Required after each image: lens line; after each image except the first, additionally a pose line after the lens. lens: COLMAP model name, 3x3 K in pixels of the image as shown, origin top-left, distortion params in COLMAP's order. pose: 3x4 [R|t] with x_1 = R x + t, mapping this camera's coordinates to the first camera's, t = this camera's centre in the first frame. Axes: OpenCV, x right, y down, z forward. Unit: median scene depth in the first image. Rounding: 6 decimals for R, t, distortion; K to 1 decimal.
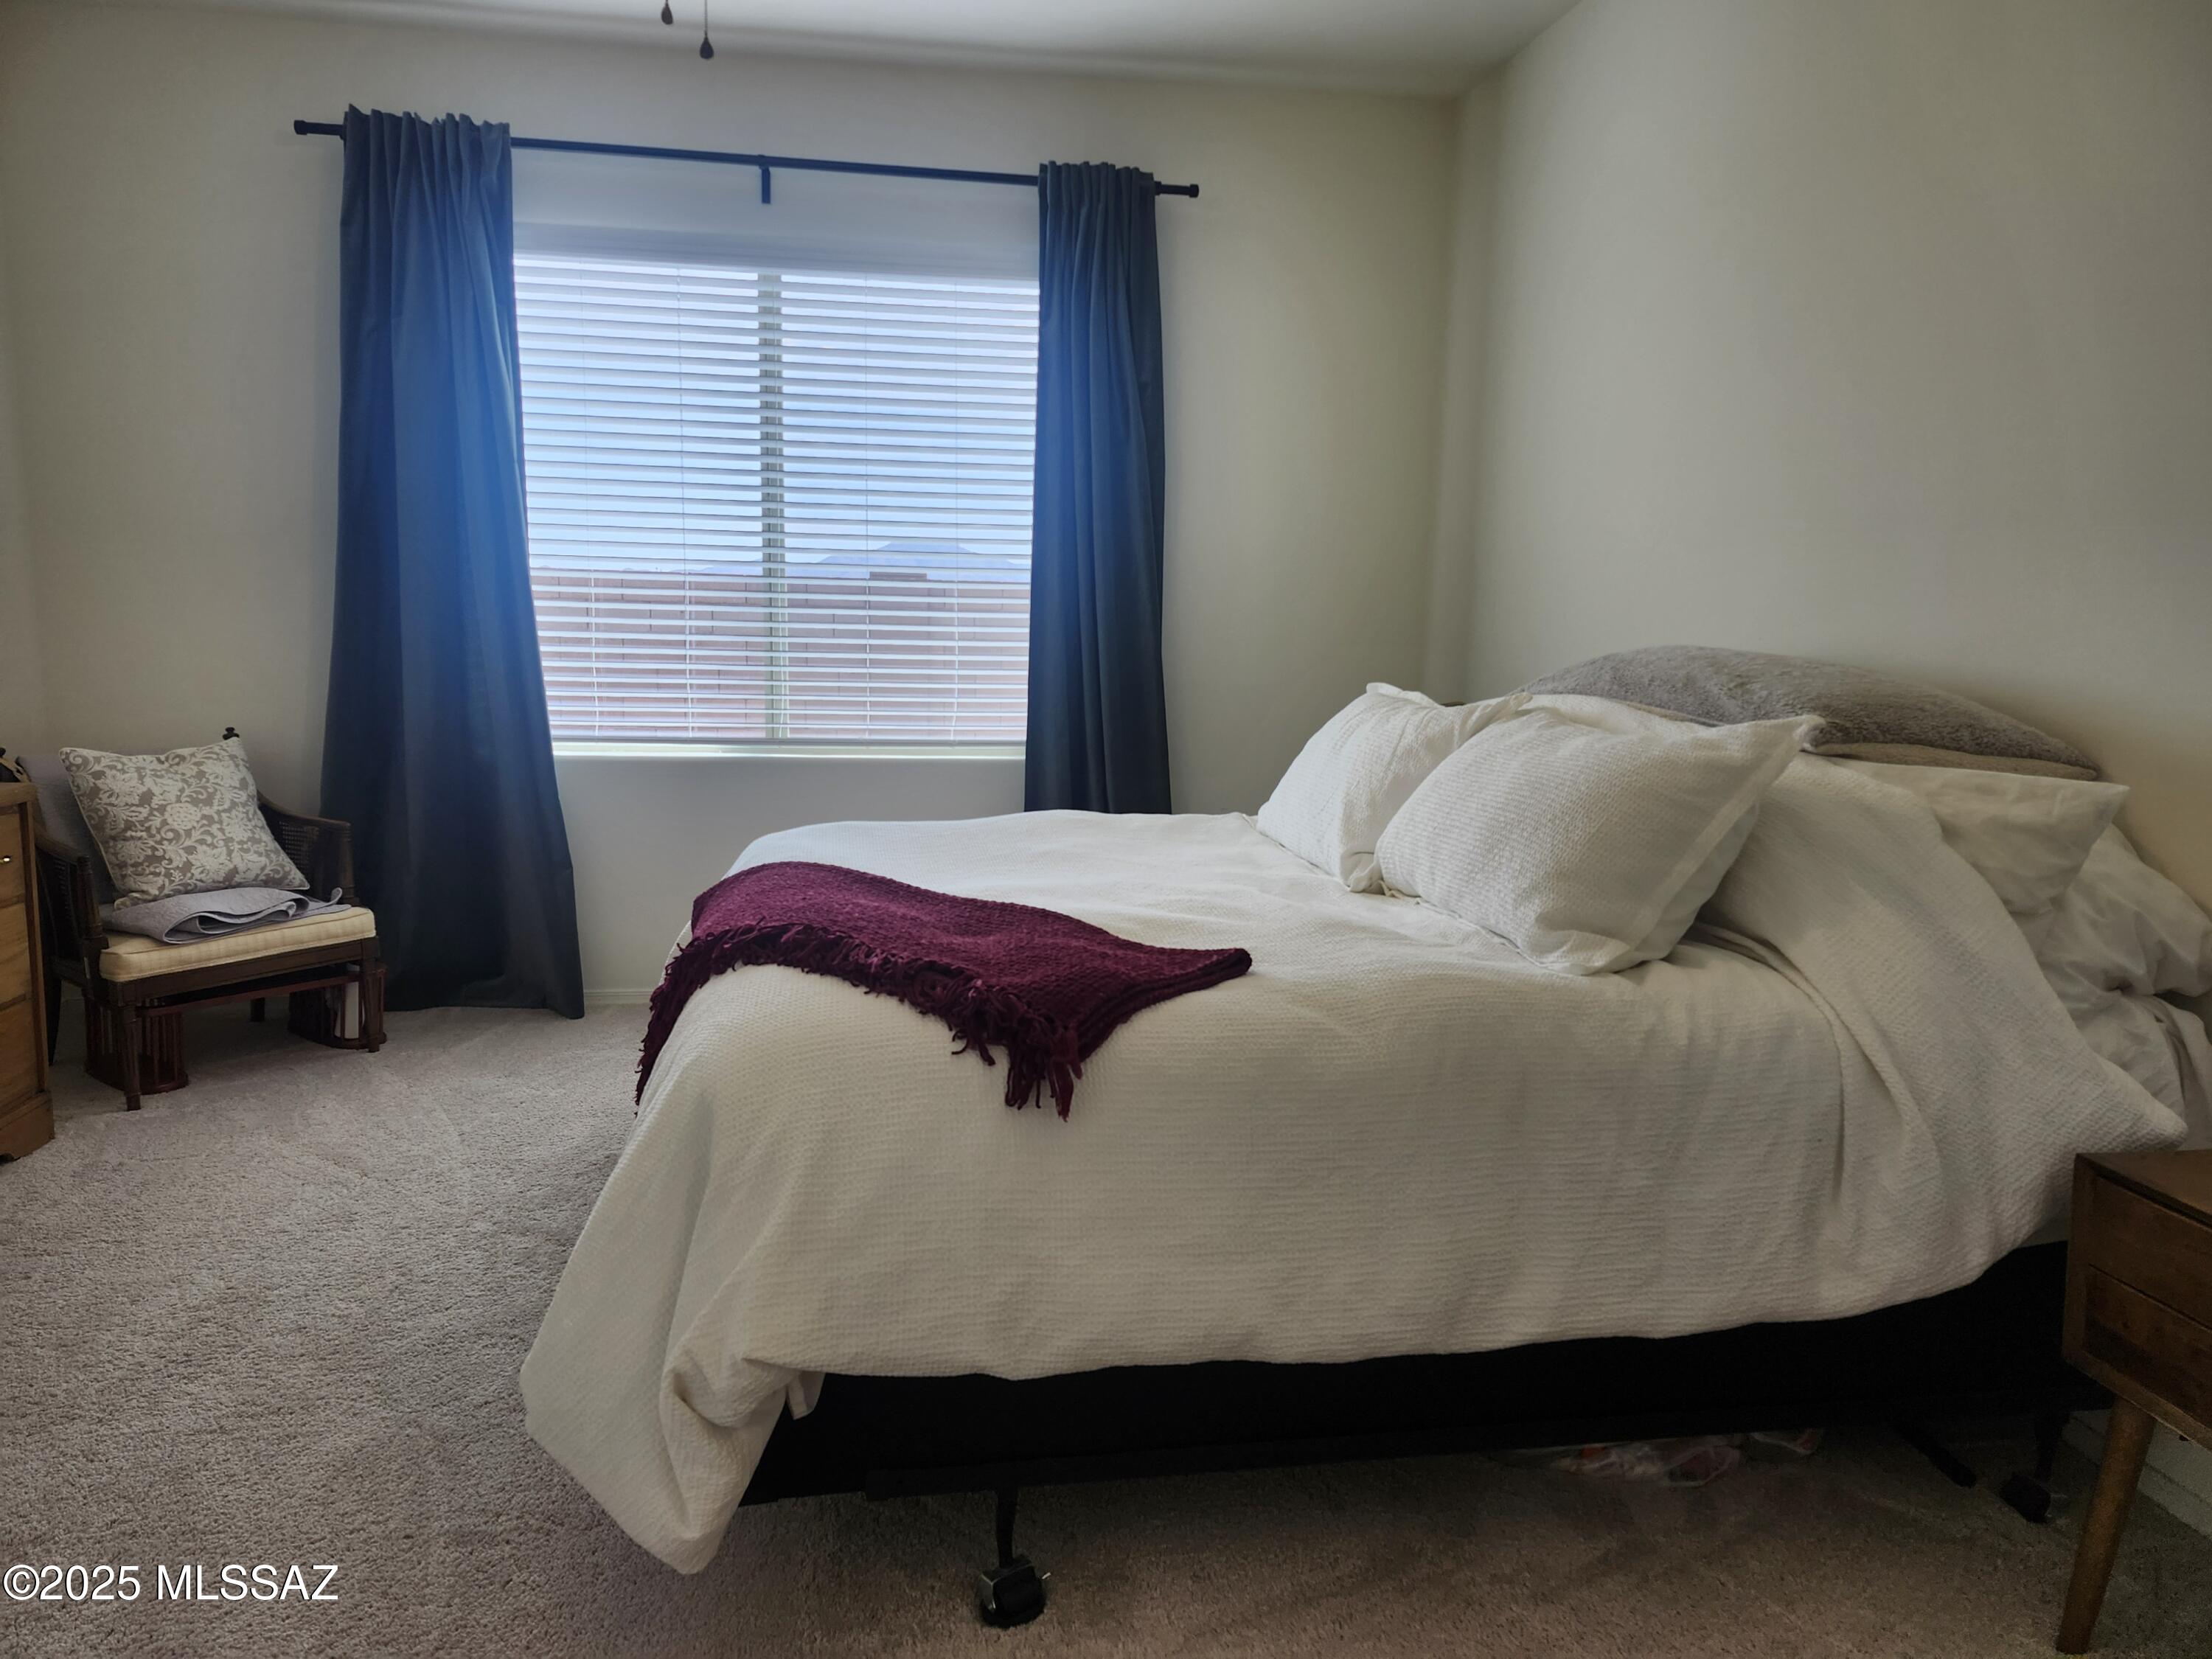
lens RADIAL K [[1528.3, 0, 1082.7], [0, 1528.3, 831.5], [0, 0, 1]] dist [0.071462, -0.074528]
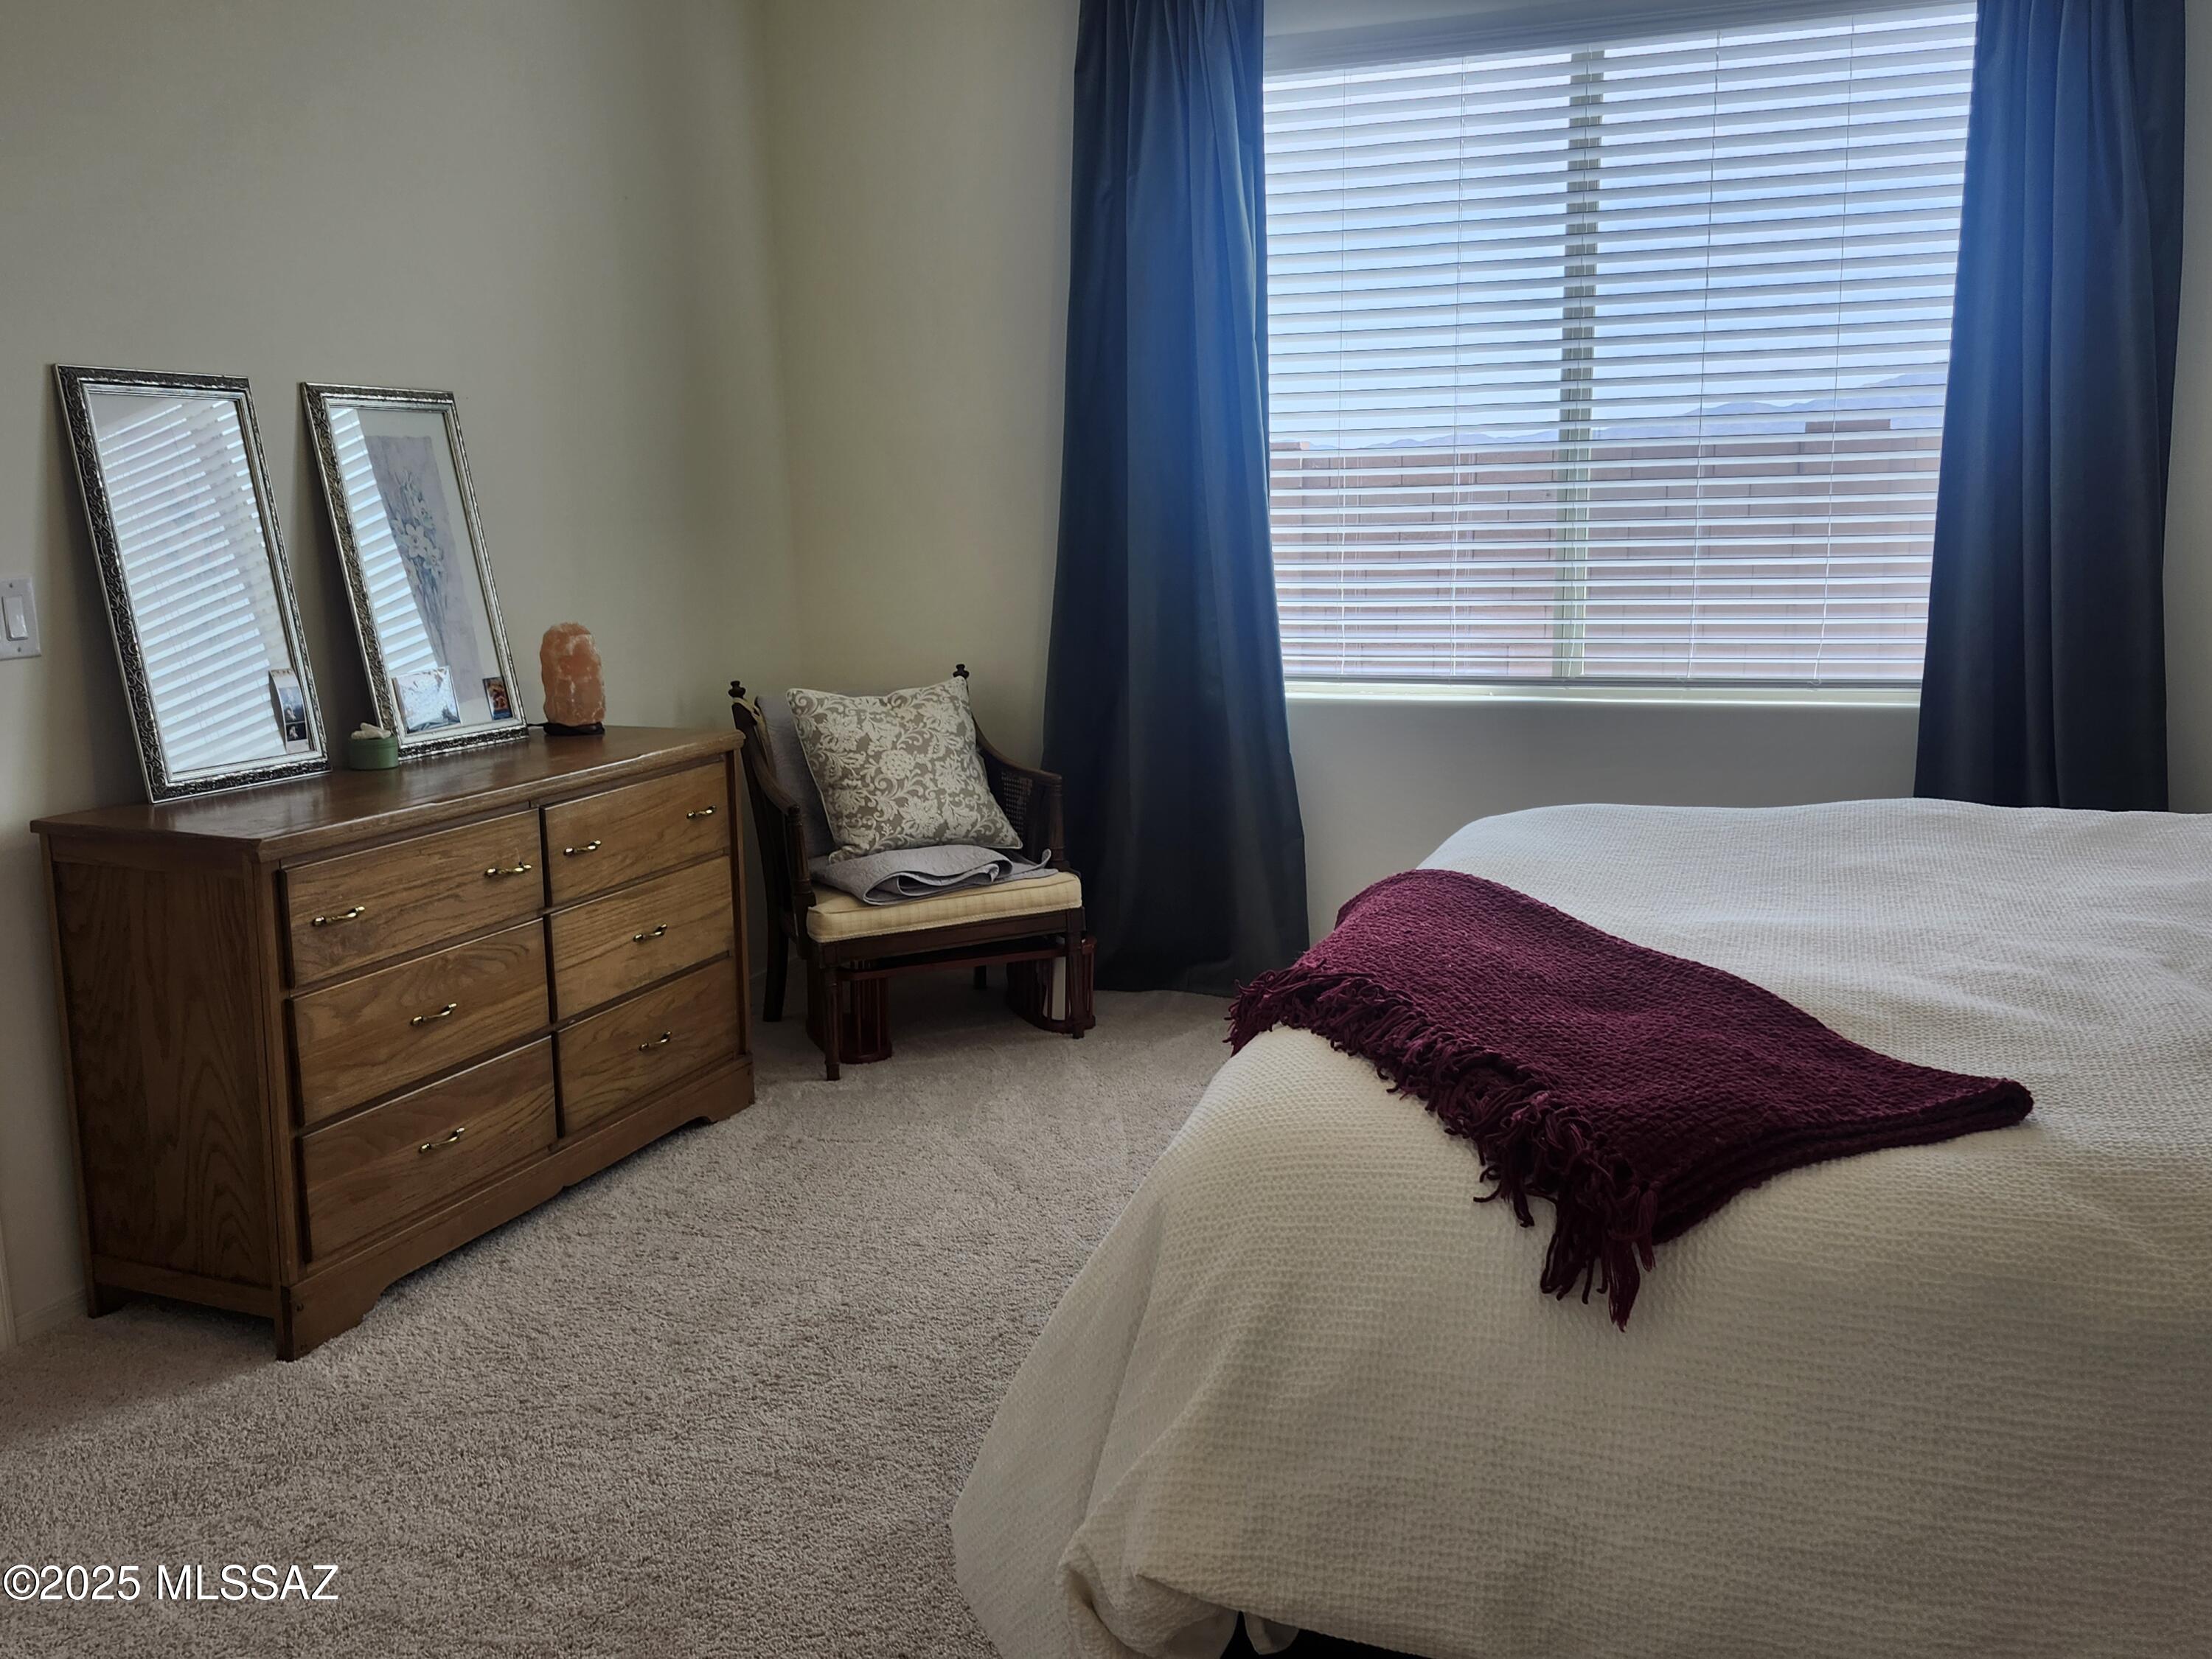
lens RADIAL K [[1923.4, 0, 1113.0], [0, 1923.4, 832.6], [0, 0, 1]] dist [0.109798, -0.155319]
pose [[0.874227, 0.047891, -0.483150, 0.084600], [-0.029064, 0.998501, 0.046384, -0.026290], [0.484647, -0.026508, 0.874308, 0.067072]]
